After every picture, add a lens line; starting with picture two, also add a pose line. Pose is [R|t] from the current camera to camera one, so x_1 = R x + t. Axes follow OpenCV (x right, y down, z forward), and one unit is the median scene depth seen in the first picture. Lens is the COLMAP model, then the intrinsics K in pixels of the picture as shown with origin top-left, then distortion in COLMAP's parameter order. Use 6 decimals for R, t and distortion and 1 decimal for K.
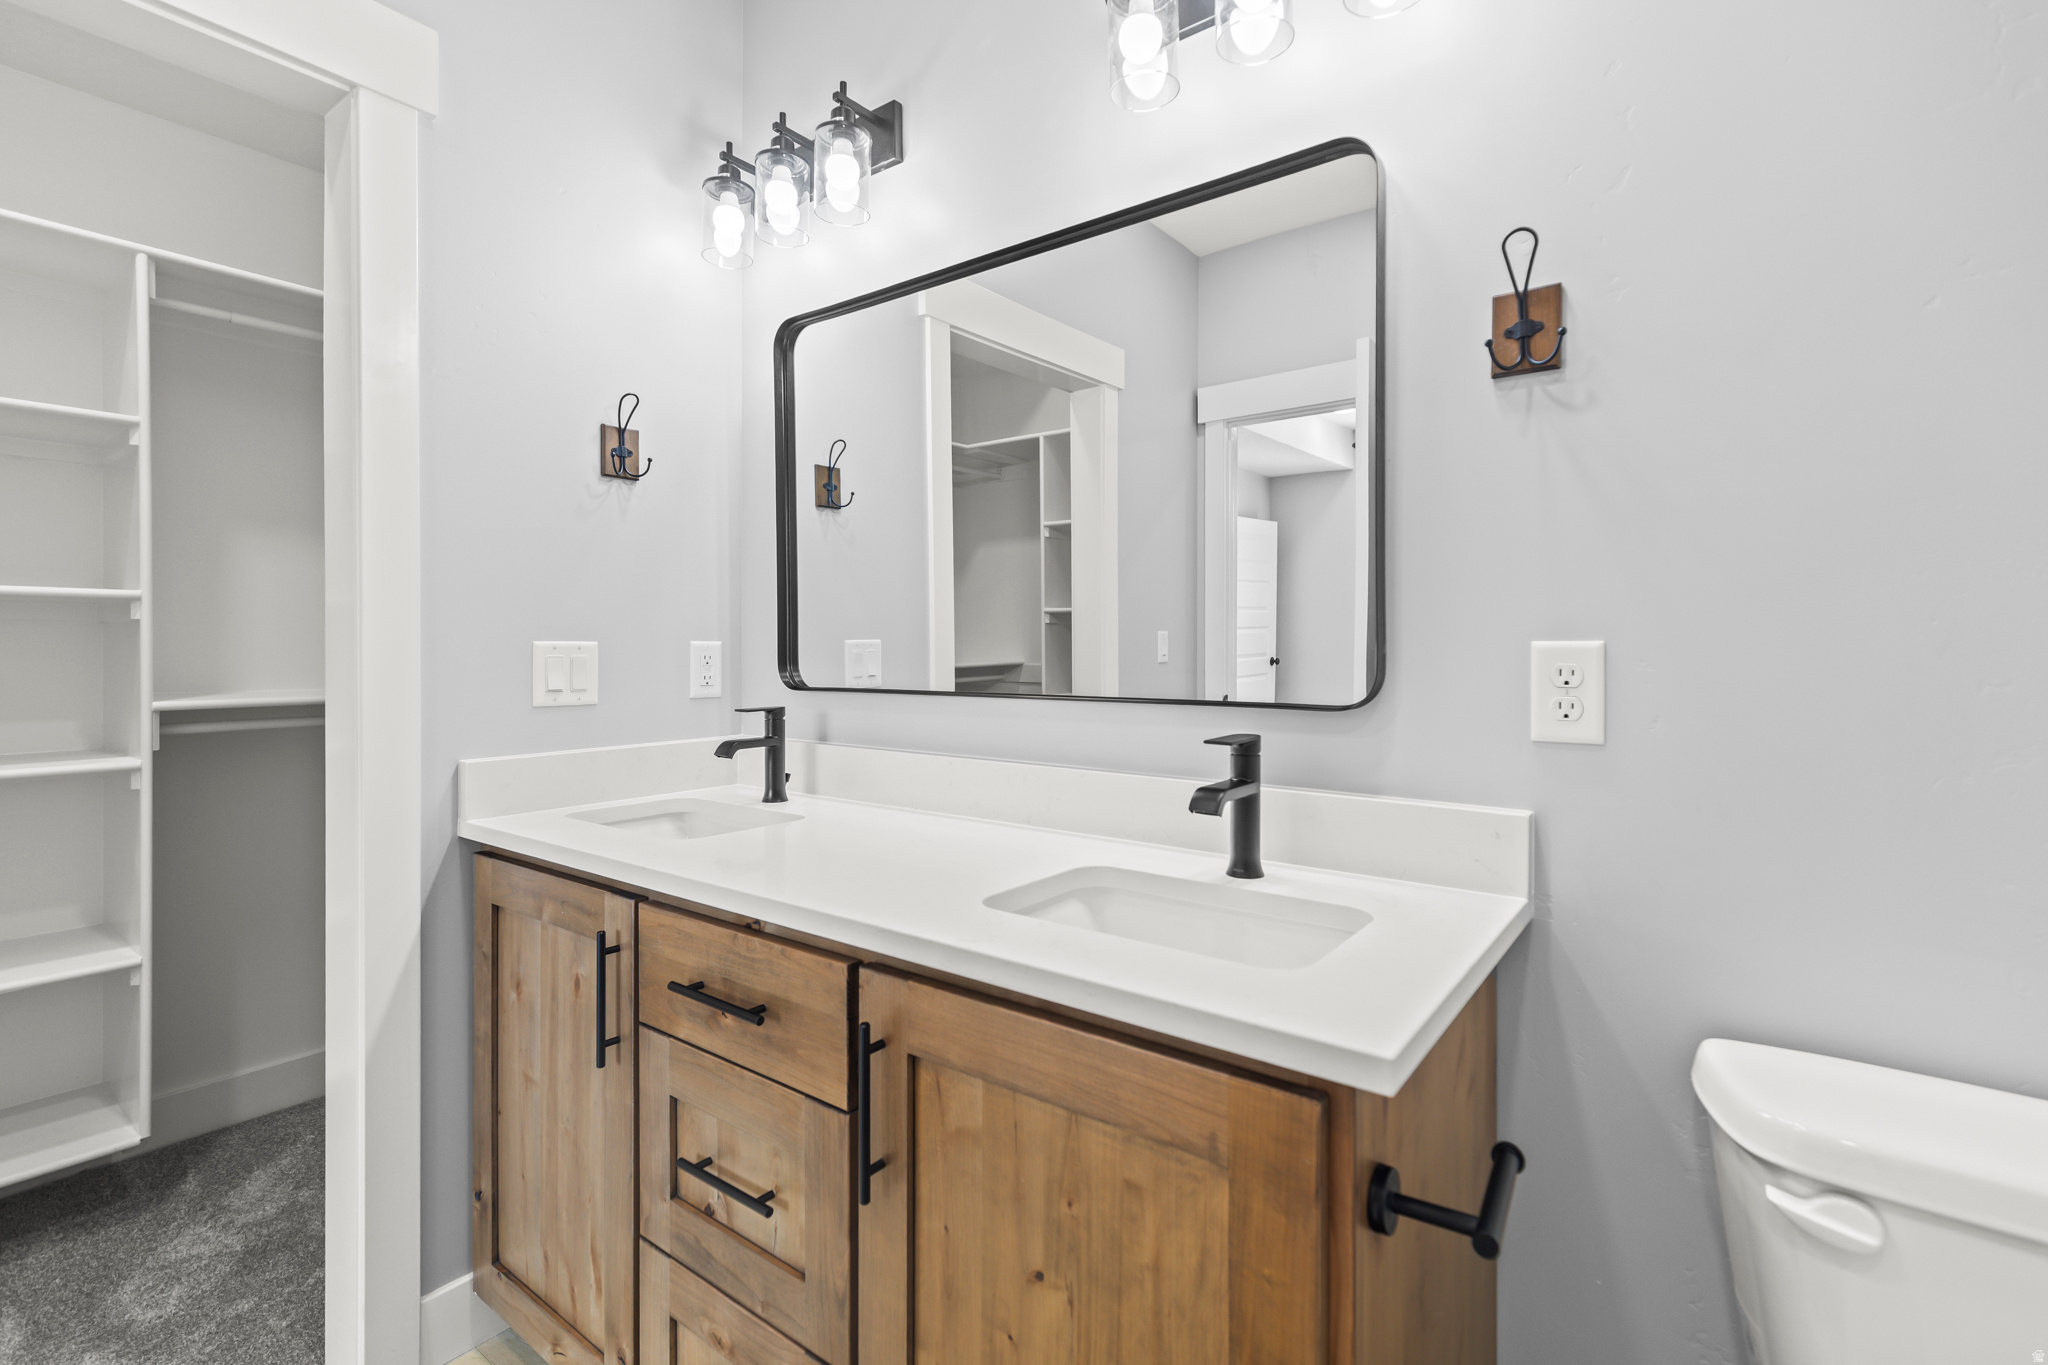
lens RADIAL K [[921.2, 0, 1043.5], [0, 921.2, 670.4], [0, 0, 1]] dist [0.010985, -0.003854]
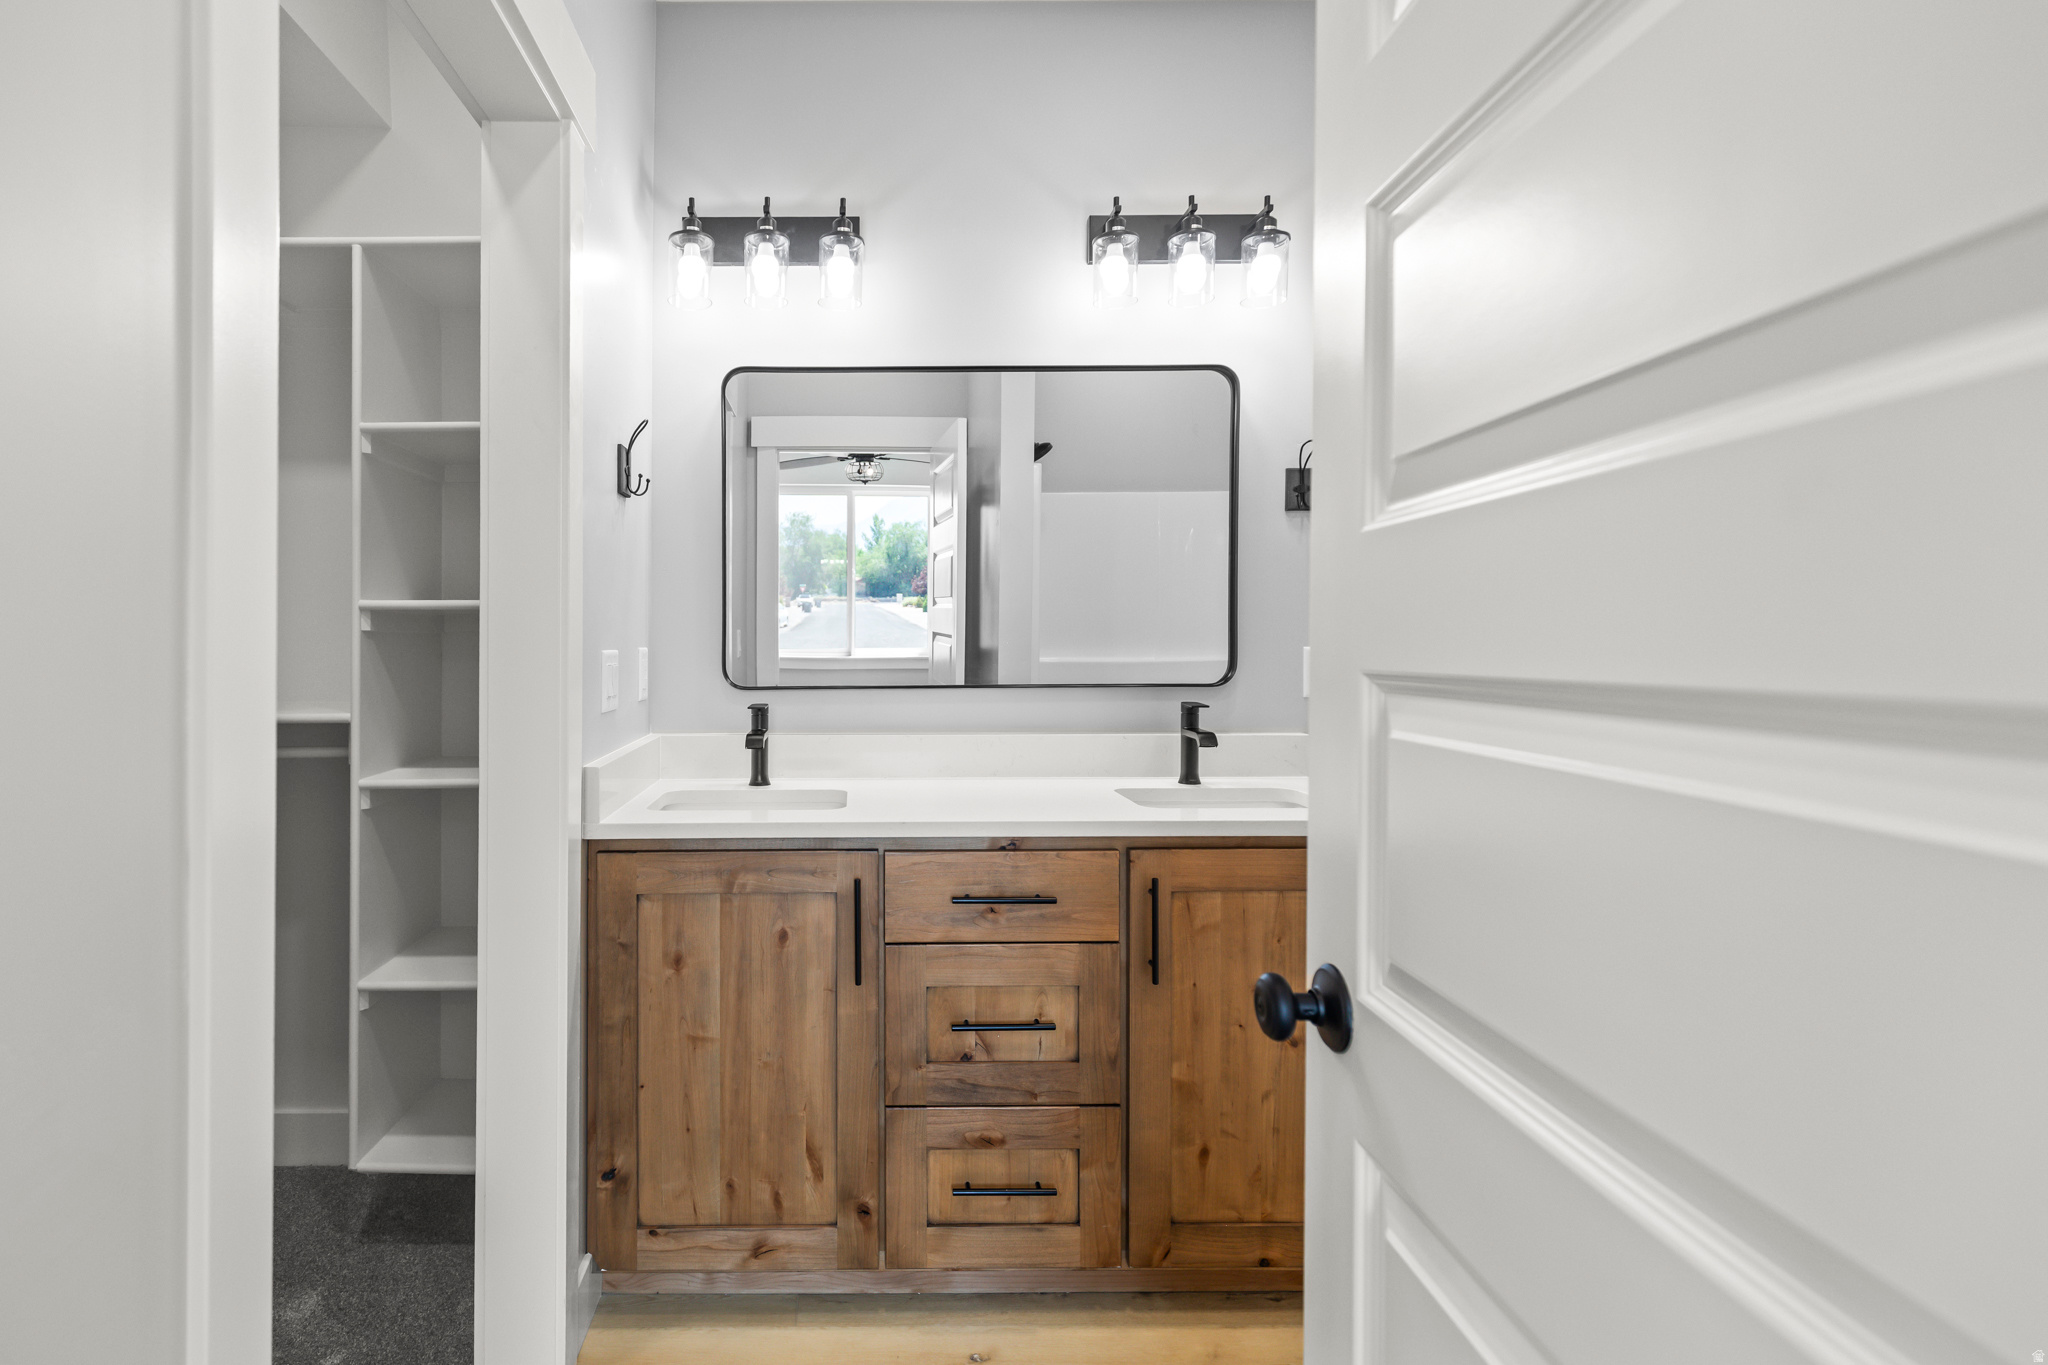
lens RADIAL K [[948.3, 0, 870.4], [0, 948.3, 656.5], [0, 0, 1]] dist [-0.003126, -0.000295]
pose [[0.804157, -0.015236, 0.594222, -1.350857], [0.018379, 0.999831, 0.000763, -0.027071], [-0.594133, 0.010308, 0.804300, -0.072290]]
